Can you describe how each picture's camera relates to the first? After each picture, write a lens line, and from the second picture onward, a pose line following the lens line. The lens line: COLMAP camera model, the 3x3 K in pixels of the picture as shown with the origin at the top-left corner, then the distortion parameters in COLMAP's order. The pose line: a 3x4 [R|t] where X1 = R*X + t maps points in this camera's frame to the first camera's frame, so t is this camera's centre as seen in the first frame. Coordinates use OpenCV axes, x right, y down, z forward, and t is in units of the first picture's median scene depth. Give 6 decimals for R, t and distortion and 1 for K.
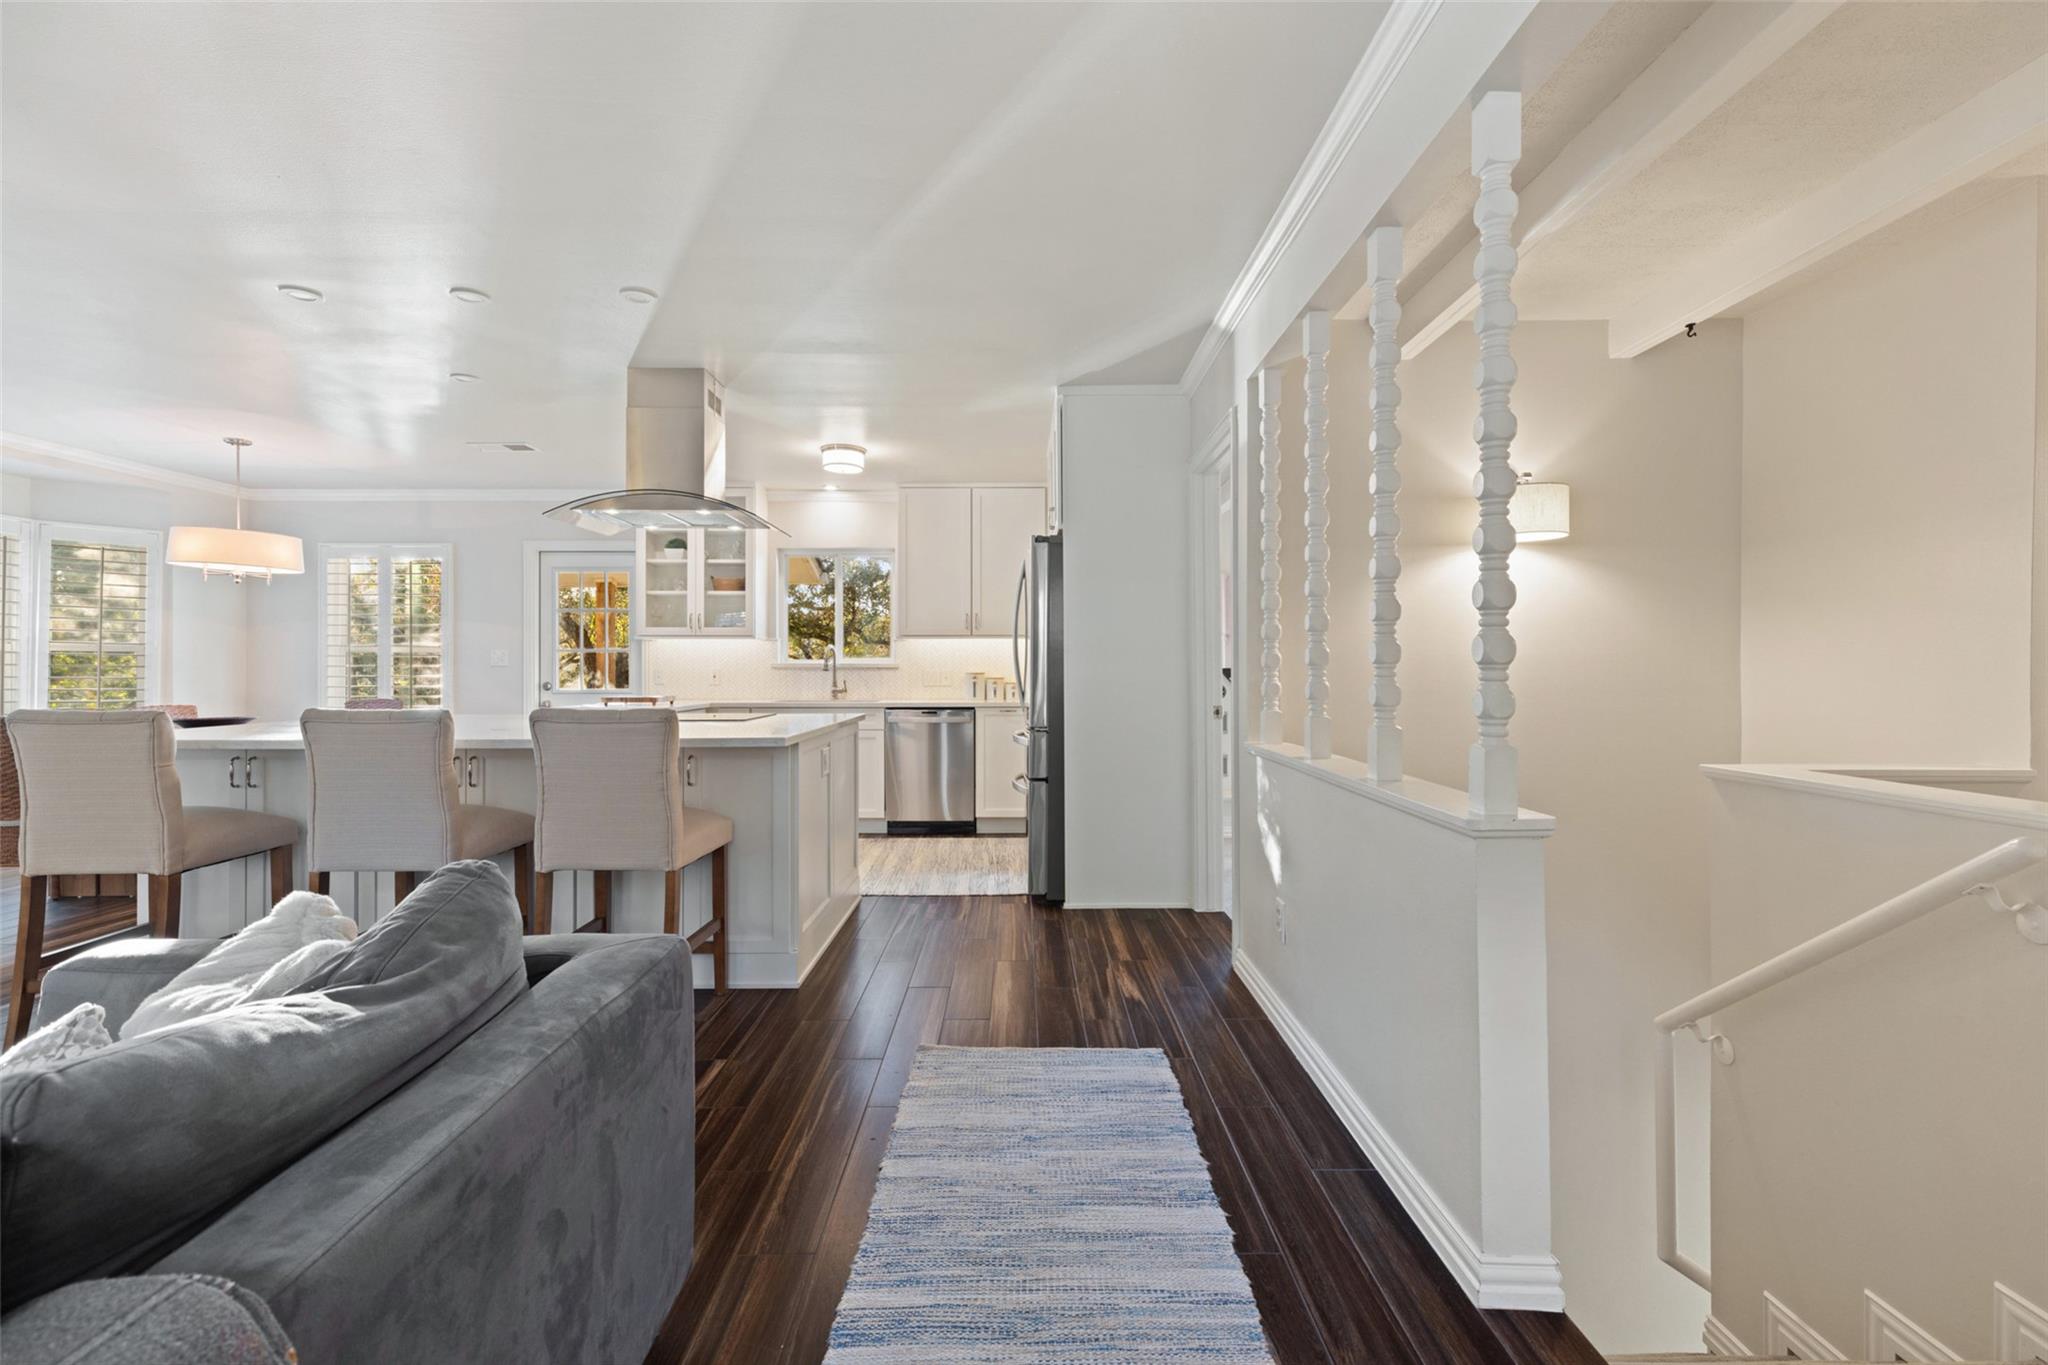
lens RADIAL K [[918.1, 0, 1027.3], [0, 918.1, 664.5], [0, 0, 1]] dist [0.005221, 0.000289]
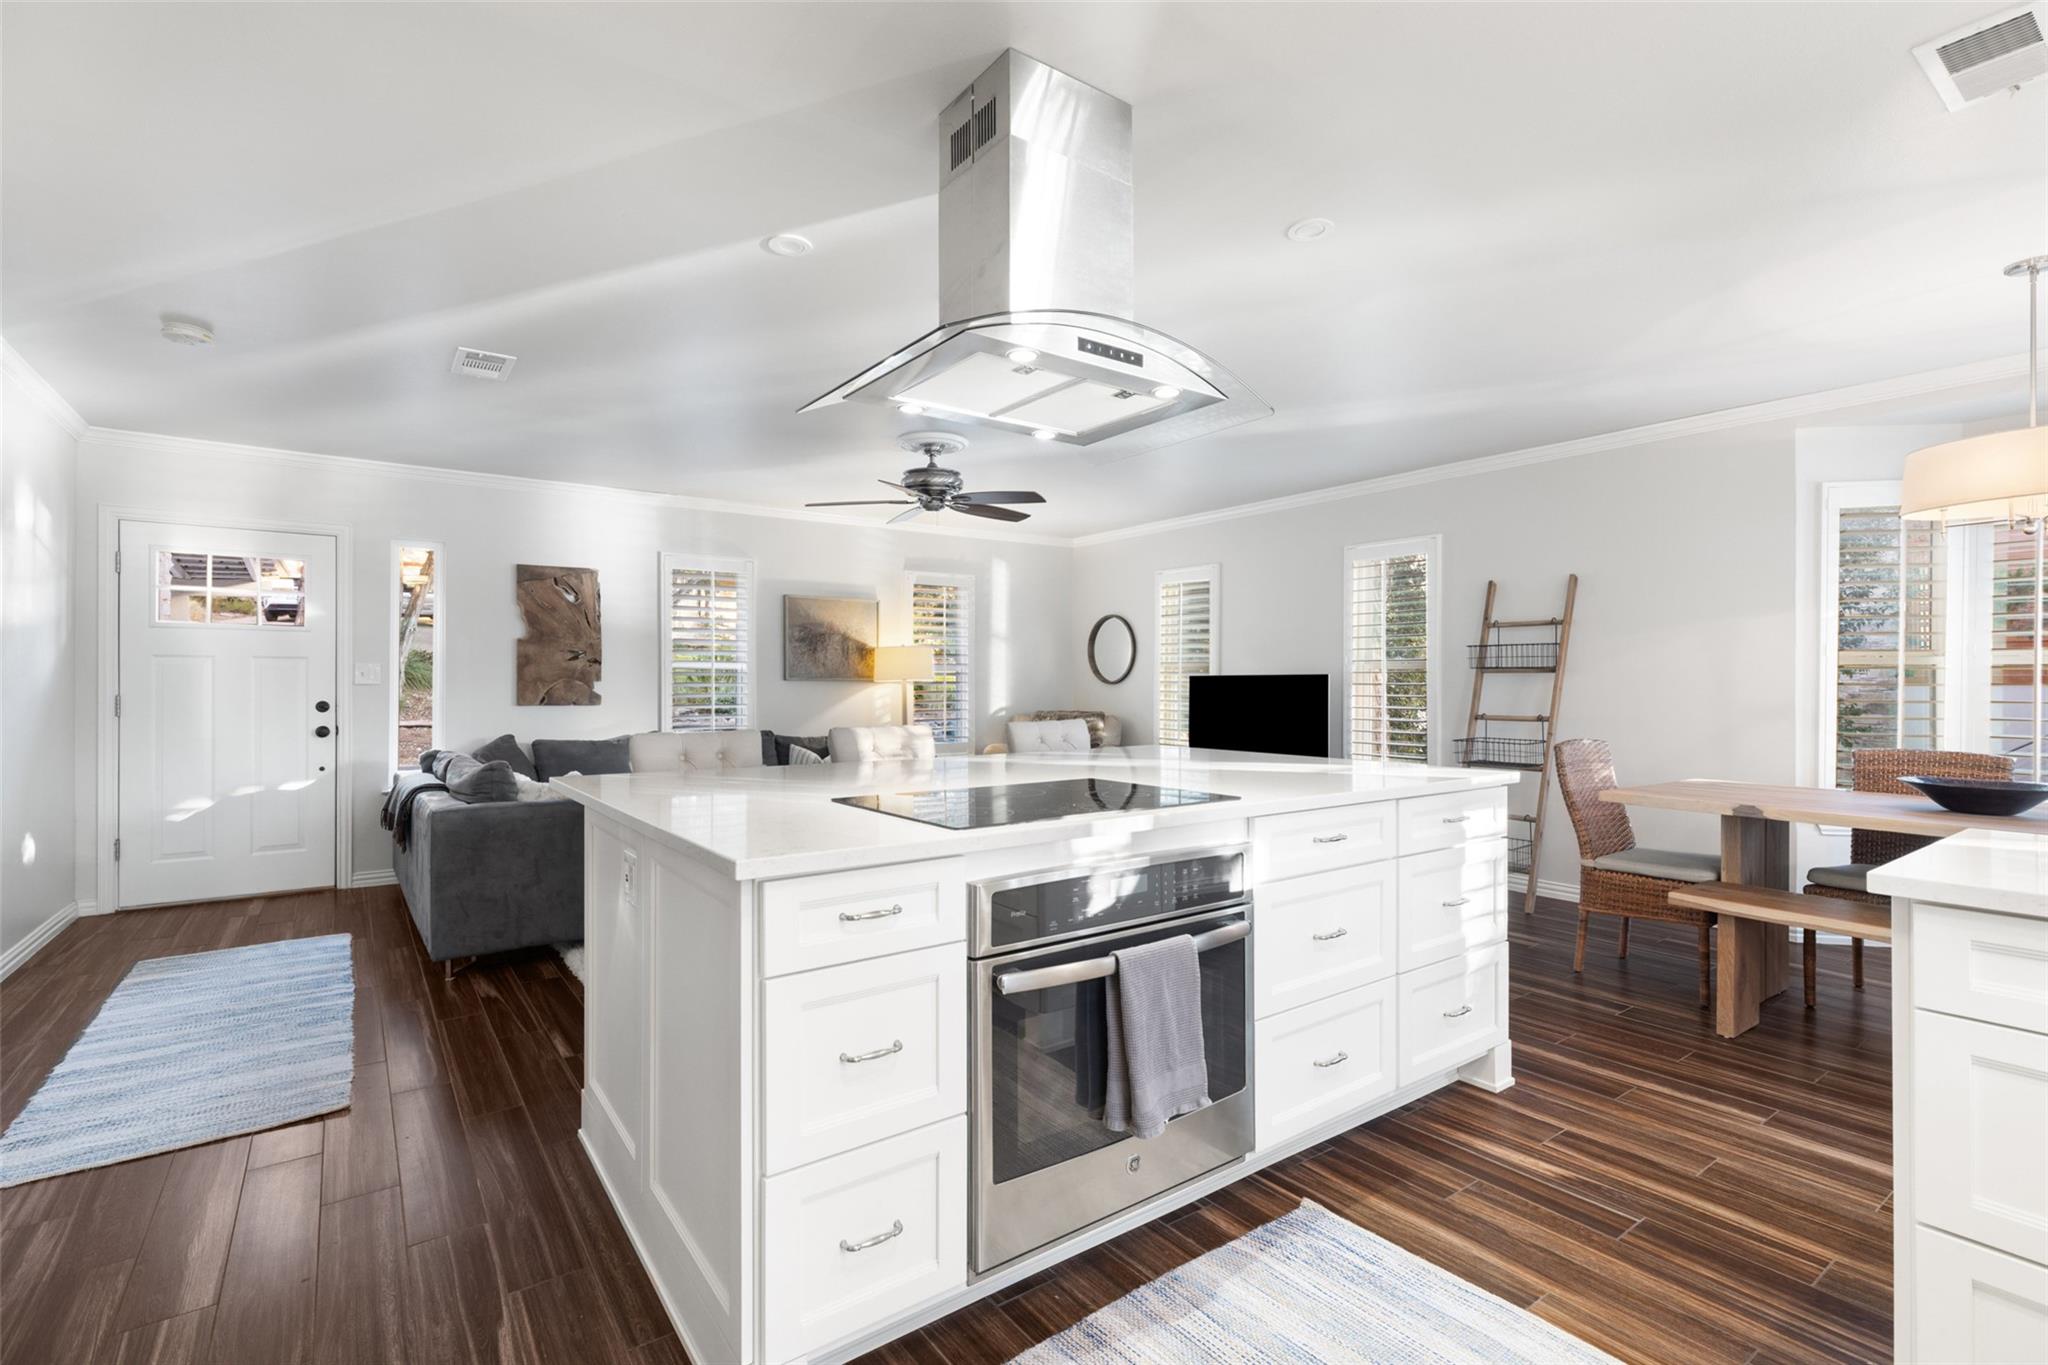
lens RADIAL K [[939.0, 0, 1012.9], [0, 939.0, 676.9], [0, 0, 1]] dist [0.001825, 0.000388]
pose [[-0.818184, -0.002884, -0.574949, -0.101599], [0.002548, 0.999959, -0.008643, -0.004636], [0.574951, -0.008537, -0.818144, 1.853409]]
